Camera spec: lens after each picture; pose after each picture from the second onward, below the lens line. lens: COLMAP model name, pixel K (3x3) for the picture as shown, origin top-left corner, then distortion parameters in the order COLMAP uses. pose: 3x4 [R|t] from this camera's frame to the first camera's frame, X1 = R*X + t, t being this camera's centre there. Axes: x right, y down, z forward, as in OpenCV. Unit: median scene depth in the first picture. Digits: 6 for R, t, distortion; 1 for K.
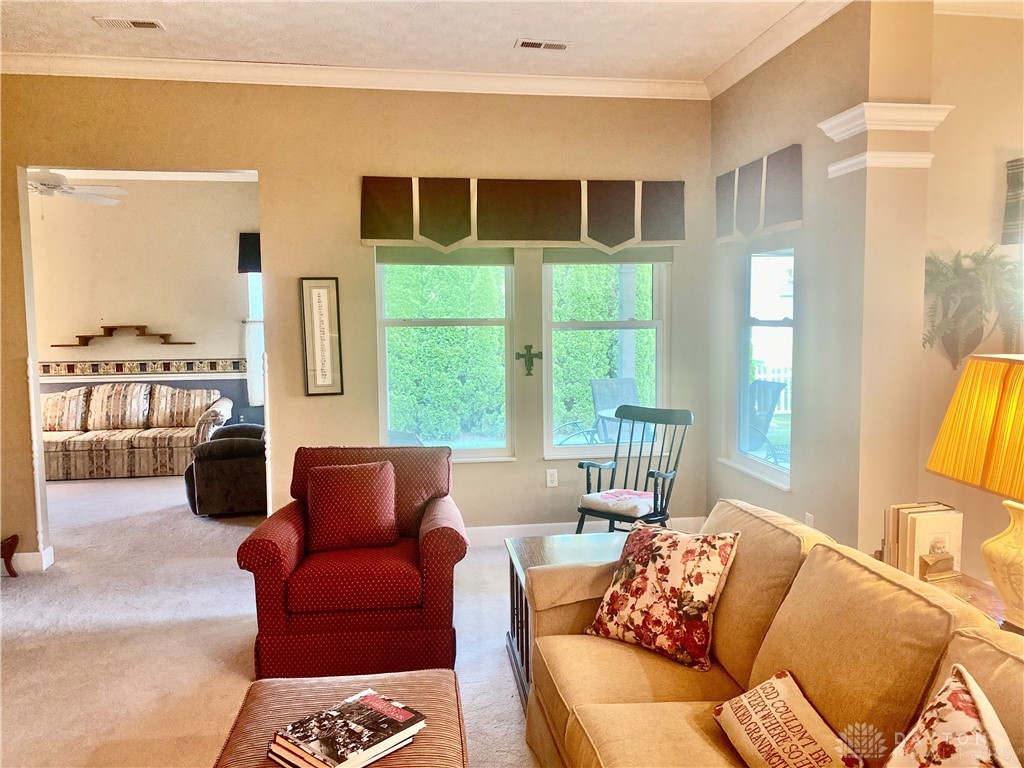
lens RADIAL K [[781.8, 0, 511.9], [0, 781.8, 378.2], [0, 0, 1]] dist [0.014521, -0.006695]
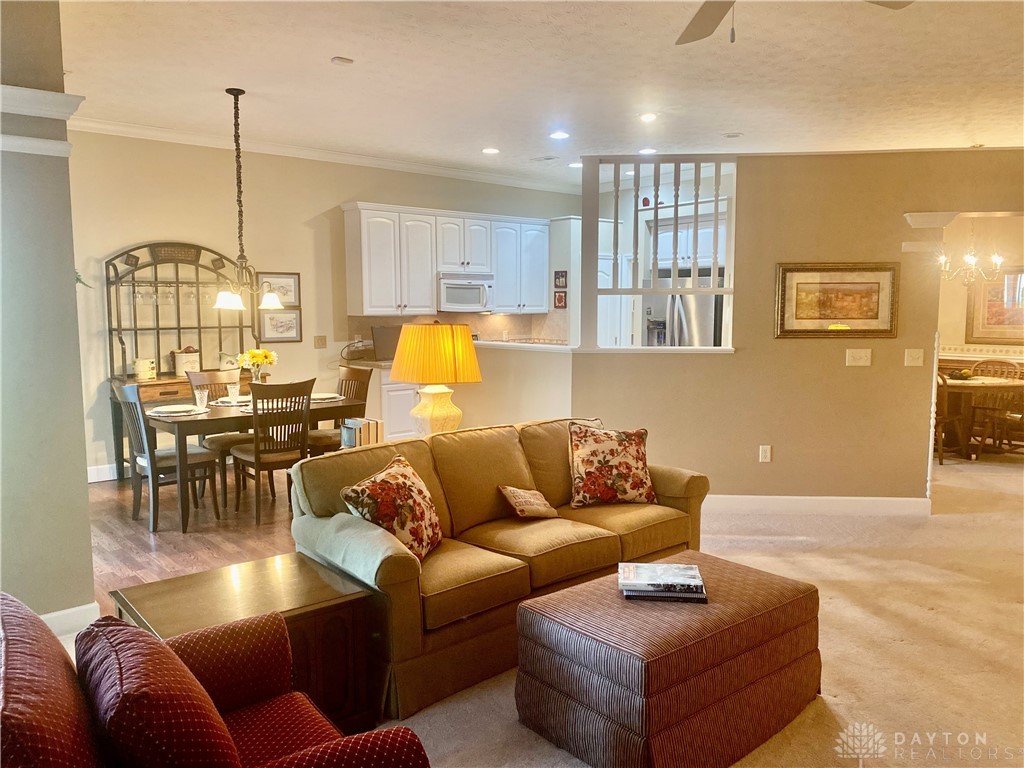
lens RADIAL K [[788.5, 0, 512.8], [0, 788.5, 366.9], [0, 0, 1]] dist [0.059608, -0.006837]
pose [[-0.527175, -0.055172, 0.847964, -0.508557], [0.084343, 0.989565, 0.116821, -0.054776], [-0.845560, 0.133105, -0.517021, 0.763681]]
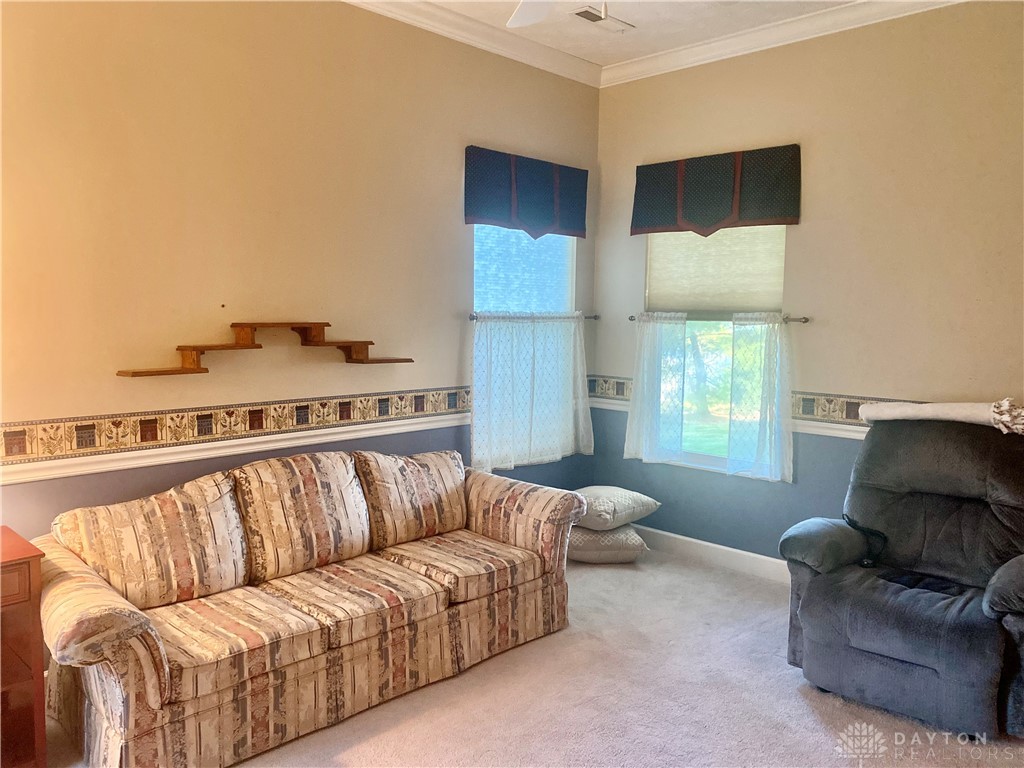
lens RADIAL K [[773.0, 0, 512.0], [0, 773.0, 384.0], [0, 0, 1]] dist [0.078236, -0.131814]
pose [[0.801963, -0.034068, 0.596402, -1.071389], [0.031733, 0.999392, 0.014418, -0.057501], [-0.596531, 0.007363, 0.802557, 0.959018]]
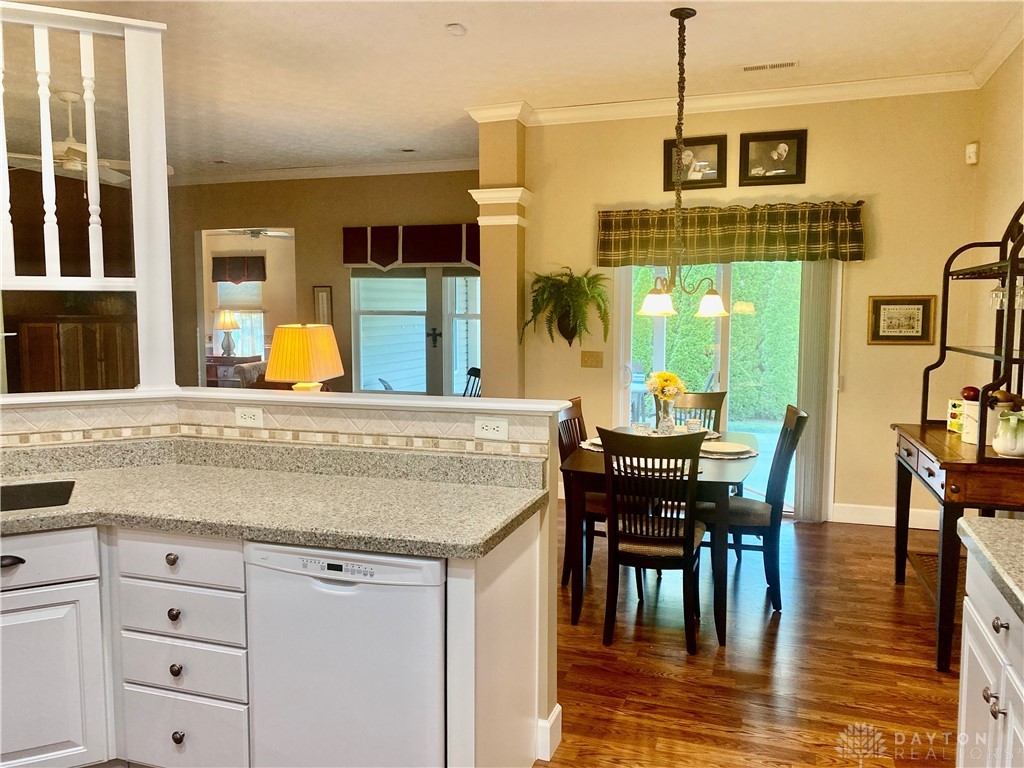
lens RADIAL K [[773.0, 0, 512.0], [0, 773.0, 384.0], [0, 0, 1]] dist [0.078236, -0.131814]
pose [[0.885562, 0.056560, -0.461065, 0.935994], [-0.051030, 0.998397, 0.024462, 0.026459], [0.461710, 0.001865, 0.887029, -0.347805]]
